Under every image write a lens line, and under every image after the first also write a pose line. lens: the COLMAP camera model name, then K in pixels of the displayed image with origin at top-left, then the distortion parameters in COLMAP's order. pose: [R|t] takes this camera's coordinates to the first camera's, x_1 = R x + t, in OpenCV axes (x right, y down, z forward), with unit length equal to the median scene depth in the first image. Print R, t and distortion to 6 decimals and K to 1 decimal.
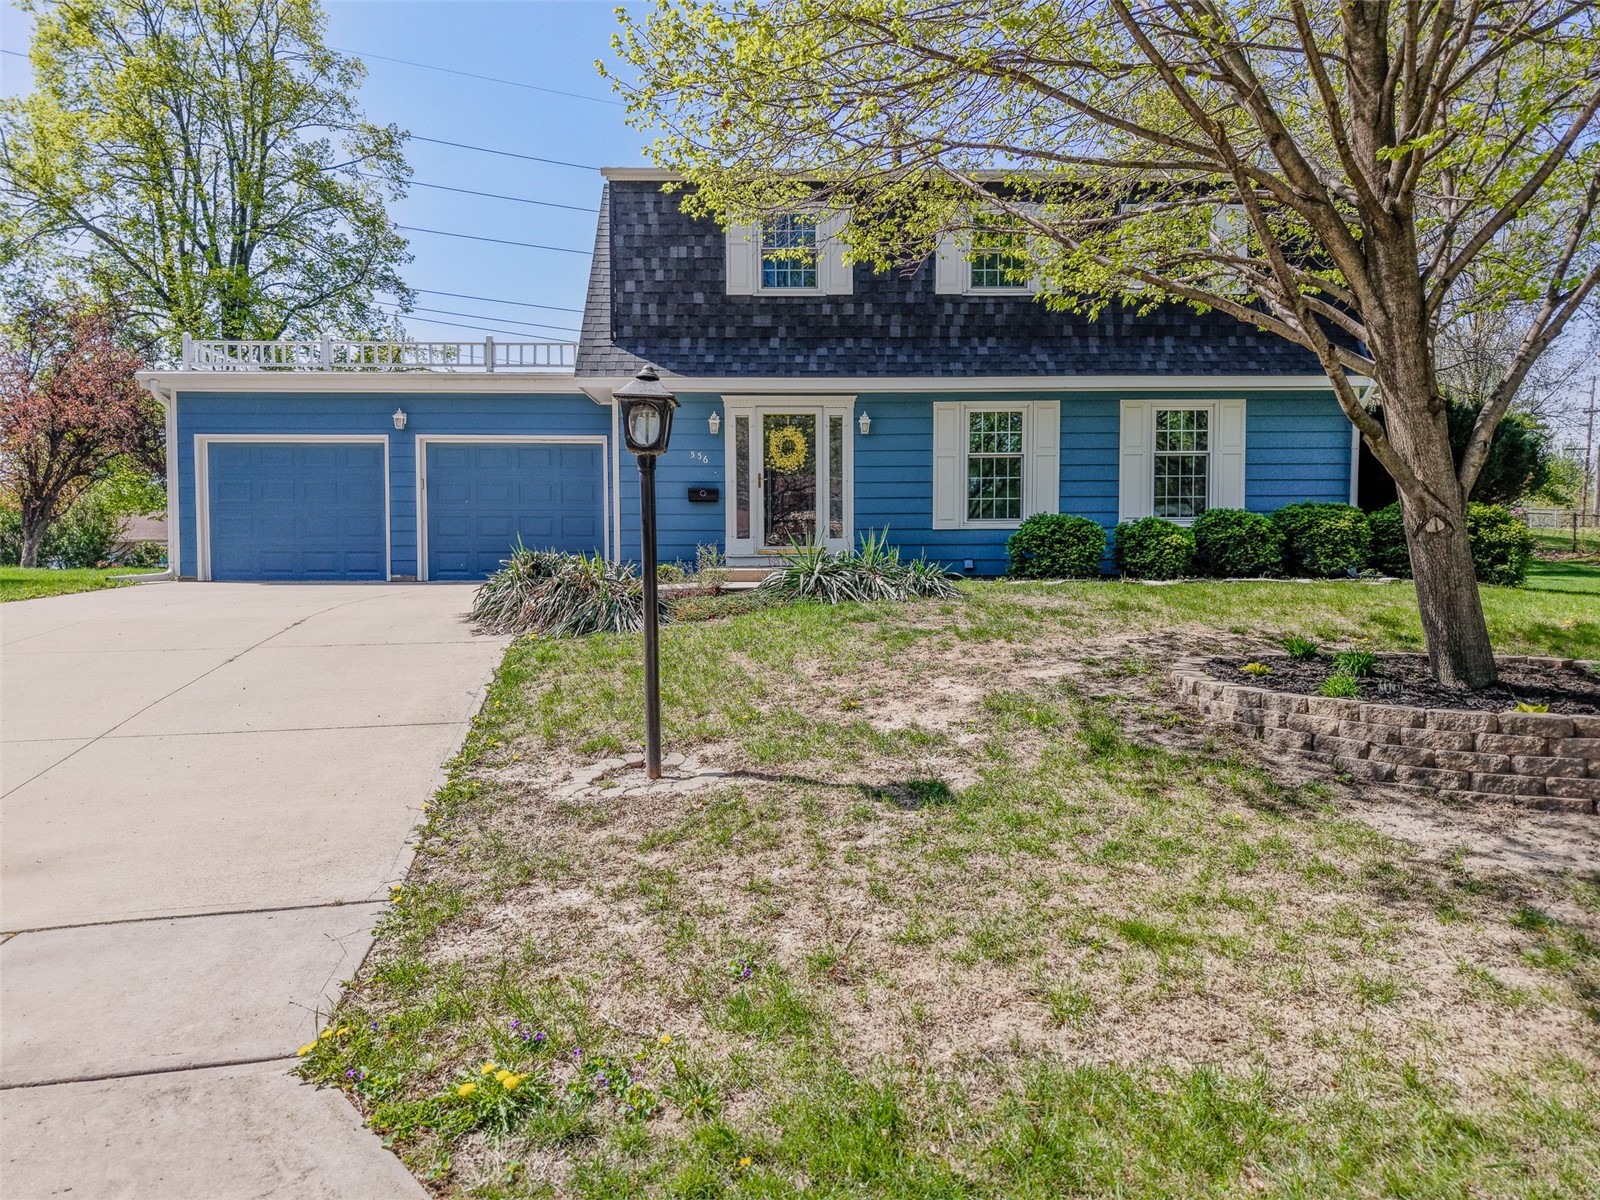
lens RADIAL K [[1063.4, 0, 795.5], [0, 1063.4, 617.7], [0, 0, 1]] dist [0.034823, -0.051771]
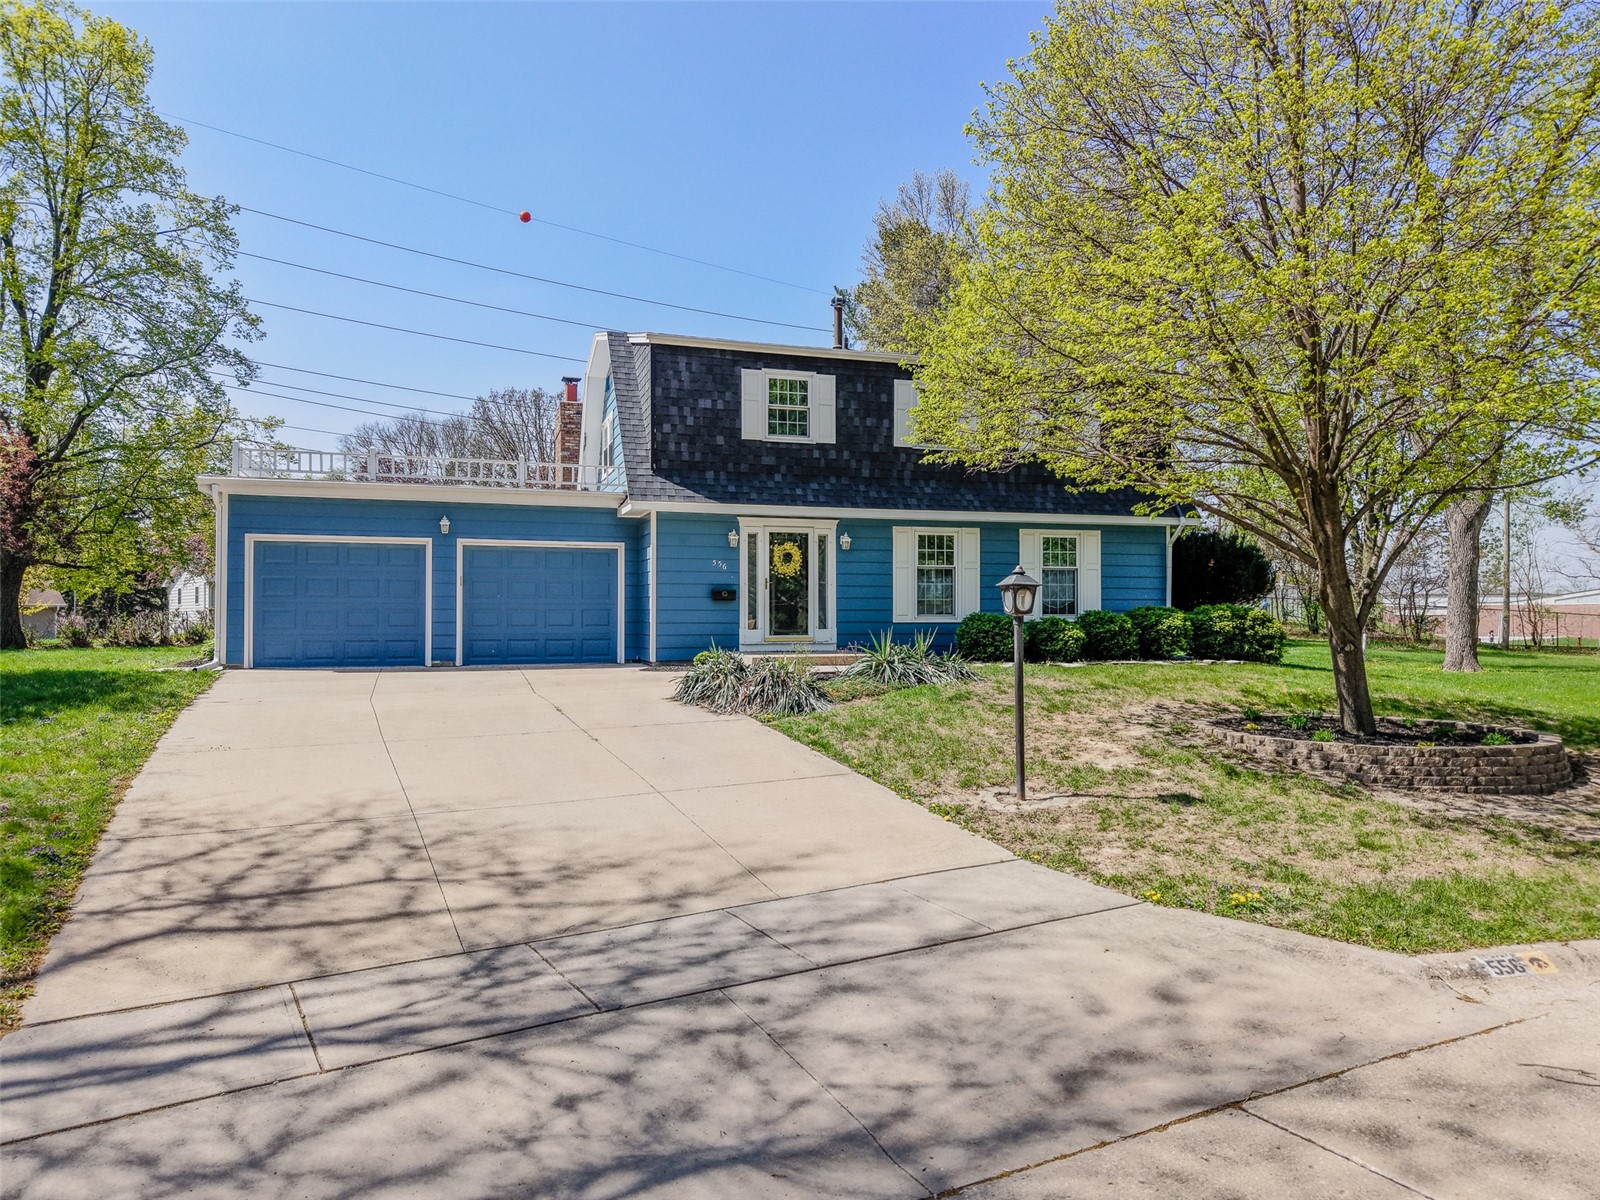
lens RADIAL K [[1063.4, 0, 798.8], [0, 1063.4, 605.9], [0, 0, 1]] dist [0.034823, -0.051771]
pose [[0.956313, 0.005635, 0.292289, -0.366482], [0.013349, 0.997930, -0.062913, -0.023299], [-0.292038, 0.064067, 0.954258, -0.215307]]
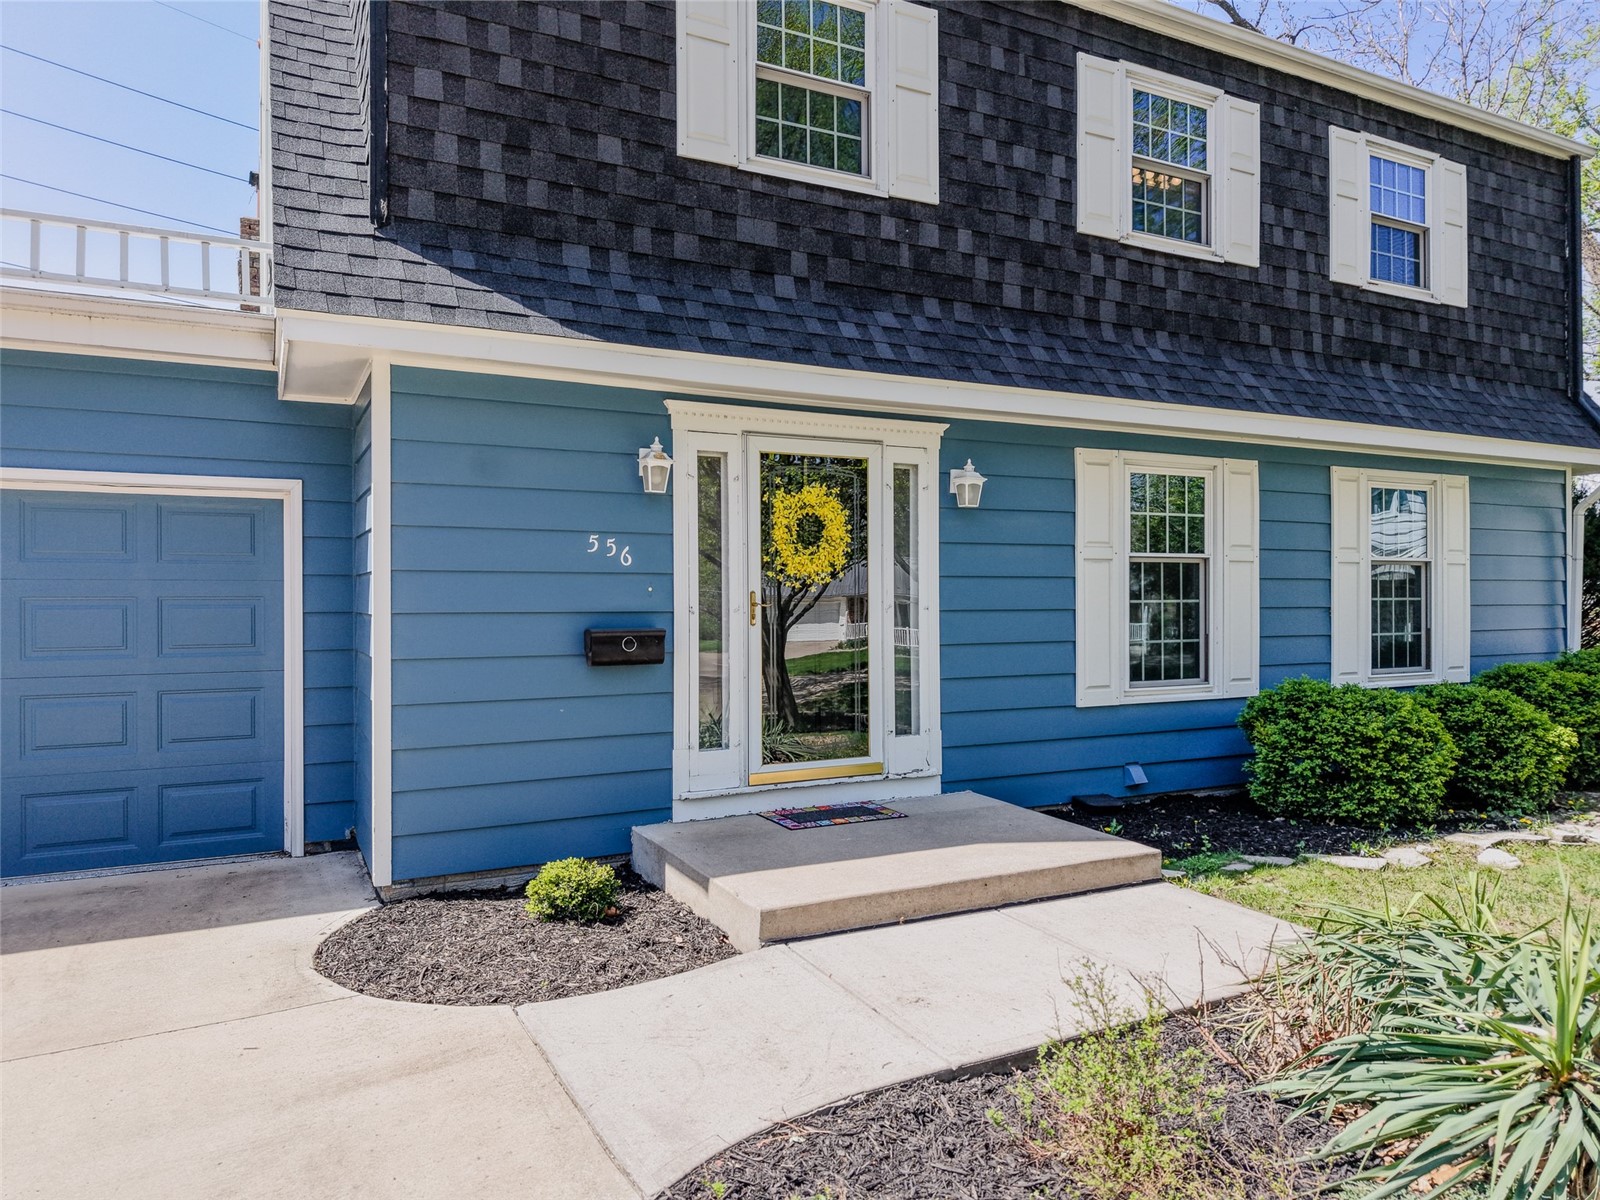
lens RADIAL K [[1063.4, 0, 797.9], [0, 1063.4, 599.9], [0, 0, 1]] dist [0.034823, -0.051771]
pose [[0.898442, -0.000273, 0.439093, -0.200282], [0.025160, 0.998389, -0.050862, -0.111482], [-0.438371, 0.056744, 0.897001, 0.621409]]
